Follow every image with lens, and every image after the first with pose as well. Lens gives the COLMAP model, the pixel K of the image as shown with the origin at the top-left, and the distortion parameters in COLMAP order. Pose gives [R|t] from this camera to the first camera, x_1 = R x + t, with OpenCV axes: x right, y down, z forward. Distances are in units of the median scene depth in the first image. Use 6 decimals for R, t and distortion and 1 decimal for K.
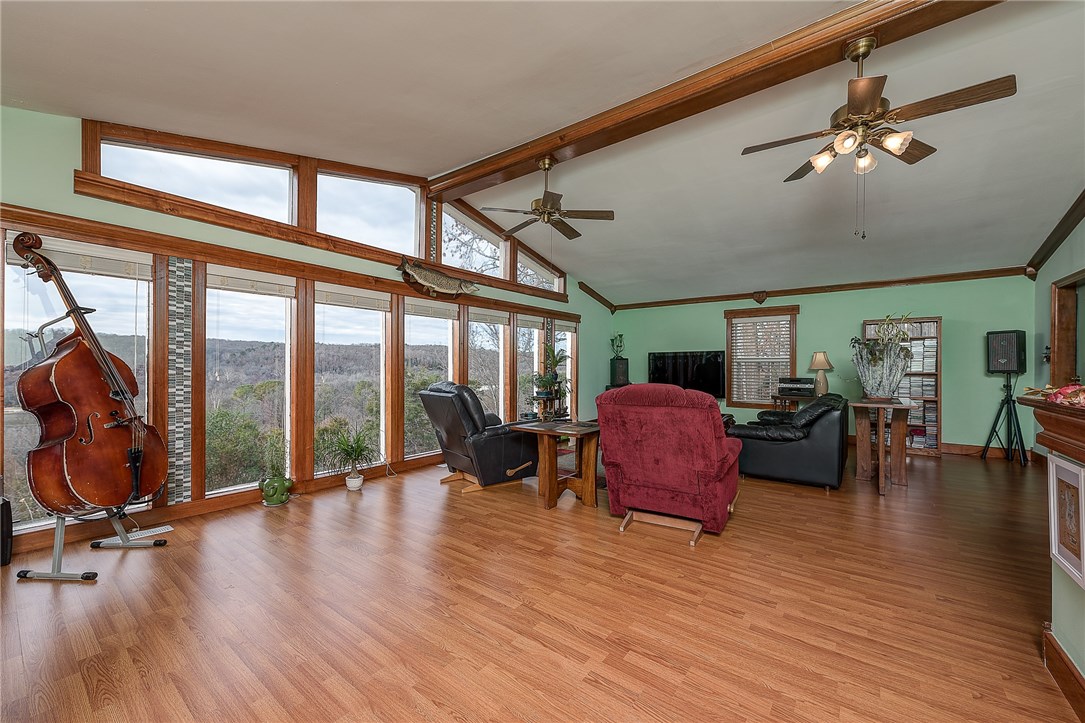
lens RADIAL K [[427.3, 0, 547.7], [0, 427.3, 365.3], [0, 0, 1]] dist [0.009802, -0.000907]
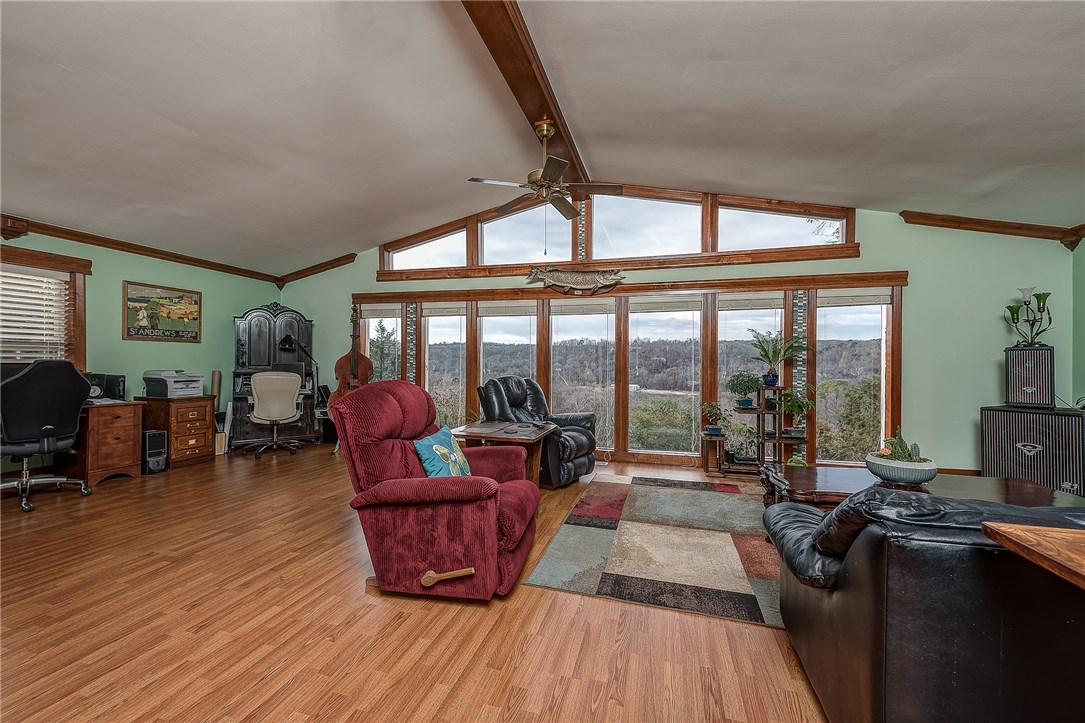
lens RADIAL K [[427.3, 0, 540.6], [0, 427.3, 357.3], [0, 0, 1]] dist [0.009802, -0.000907]
pose [[0.351871, -0.011736, -0.935975, 0.808187], [-0.003127, 0.999901, -0.013713, 0.004913], [0.936043, 0.007752, 0.351800, 0.679888]]
